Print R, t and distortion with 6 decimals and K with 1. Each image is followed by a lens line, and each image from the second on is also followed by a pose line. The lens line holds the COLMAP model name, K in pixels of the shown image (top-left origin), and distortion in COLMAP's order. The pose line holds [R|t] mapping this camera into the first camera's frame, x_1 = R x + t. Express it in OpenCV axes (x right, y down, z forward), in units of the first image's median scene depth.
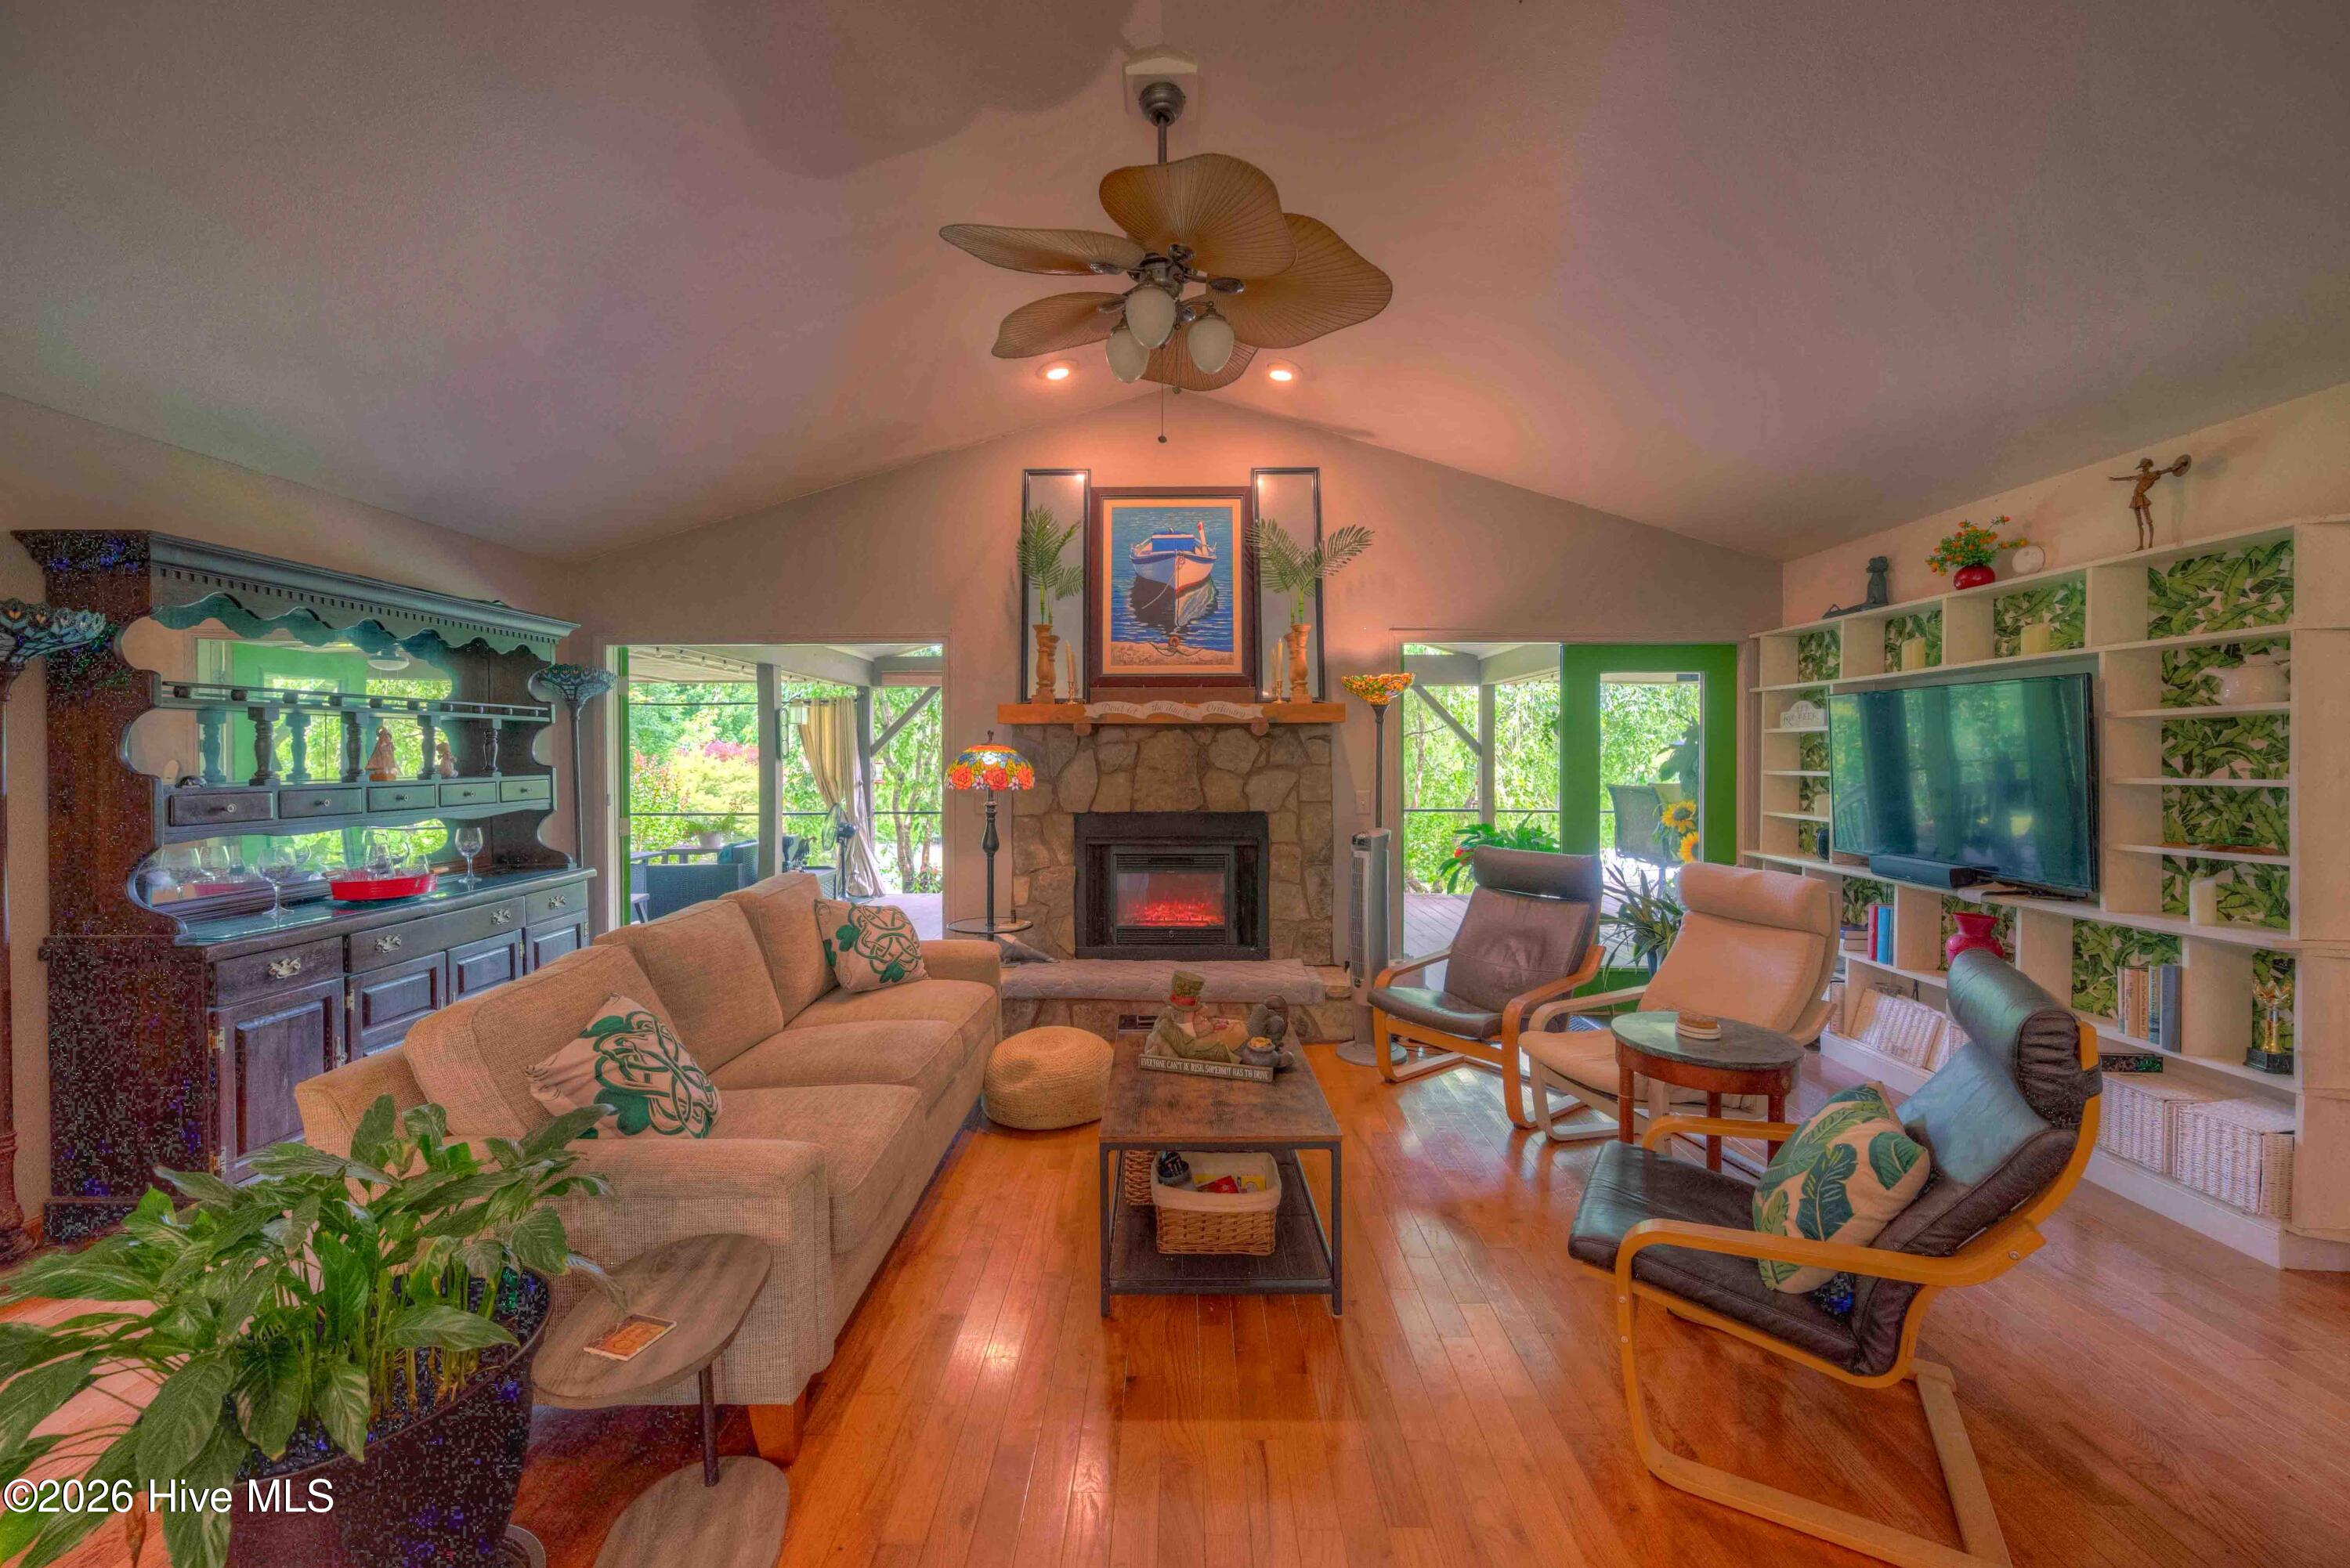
lens RADIAL K [[938.5, 0, 1163.6], [0, 938.5, 762.7], [0, 0, 1]] dist [0.000299, -0.000309]
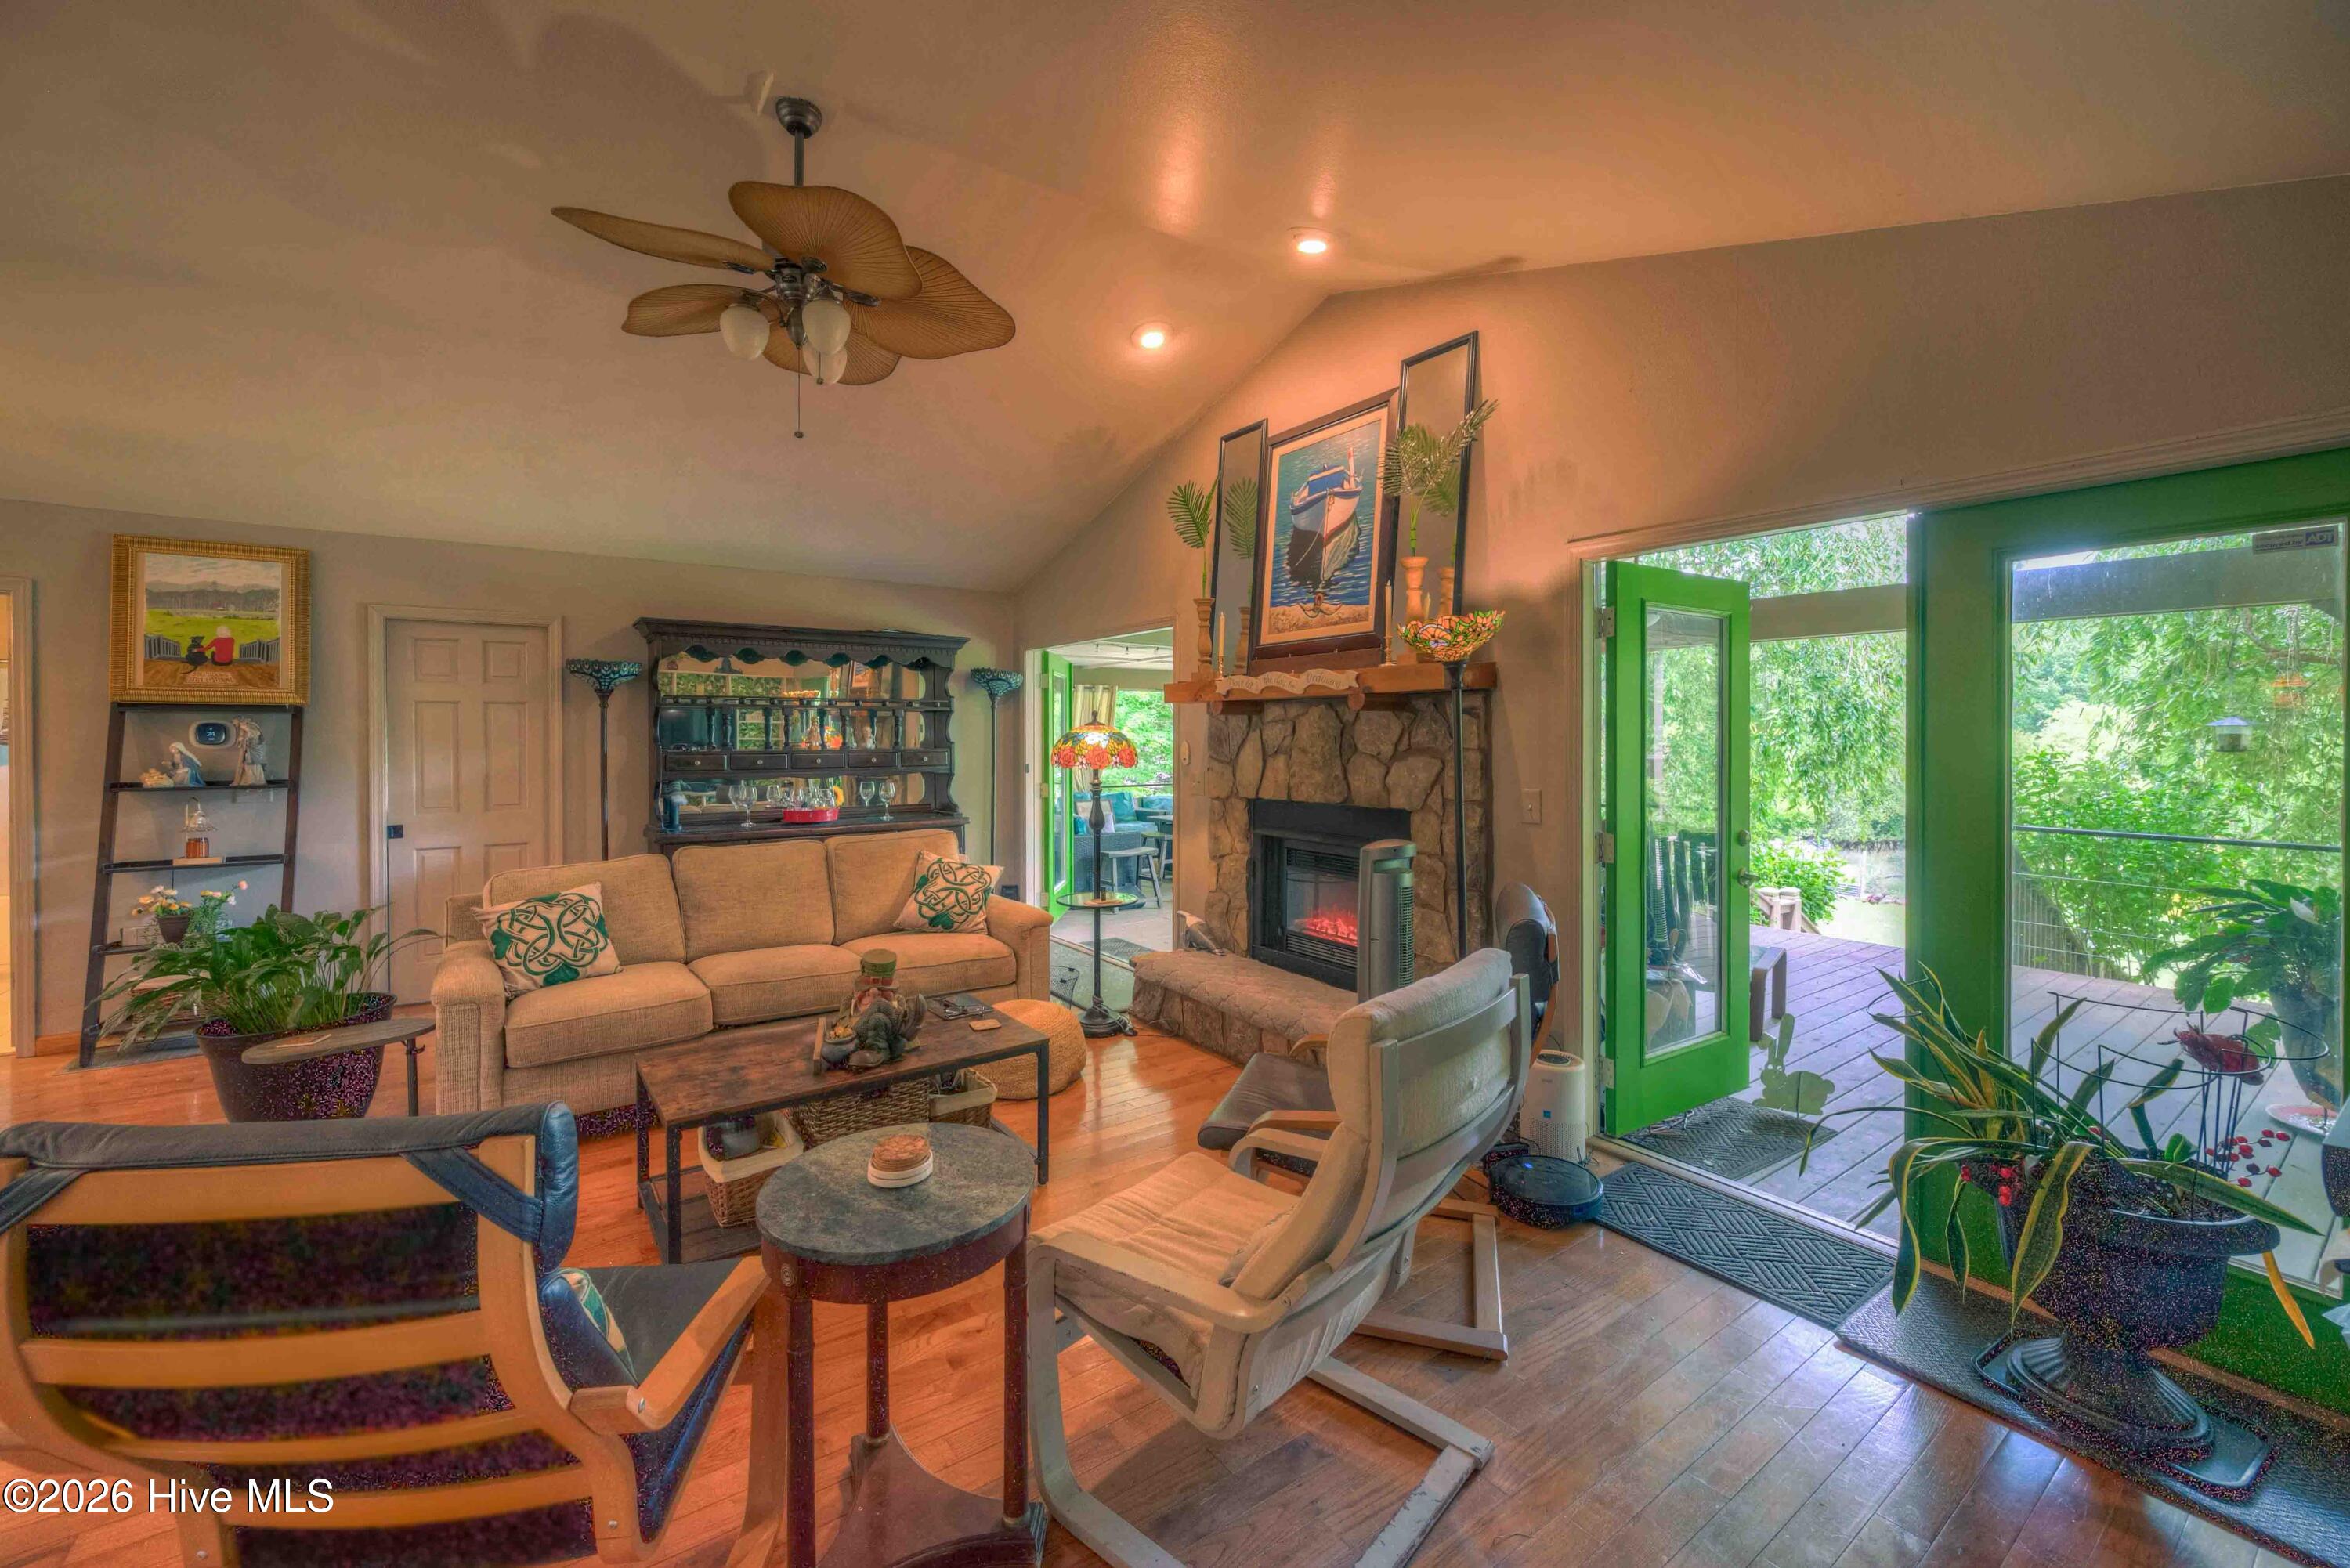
lens RADIAL K [[938.5, 0, 1117.4], [0, 938.5, 738.8], [0, 0, 1]] dist [0.000299, -0.000309]
pose [[0.585107, 0.004237, -0.810945, 0.582712], [-0.008123, 0.999967, -0.000637, -0.003114], [0.810915, 0.006960, 0.585122, 0.364753]]
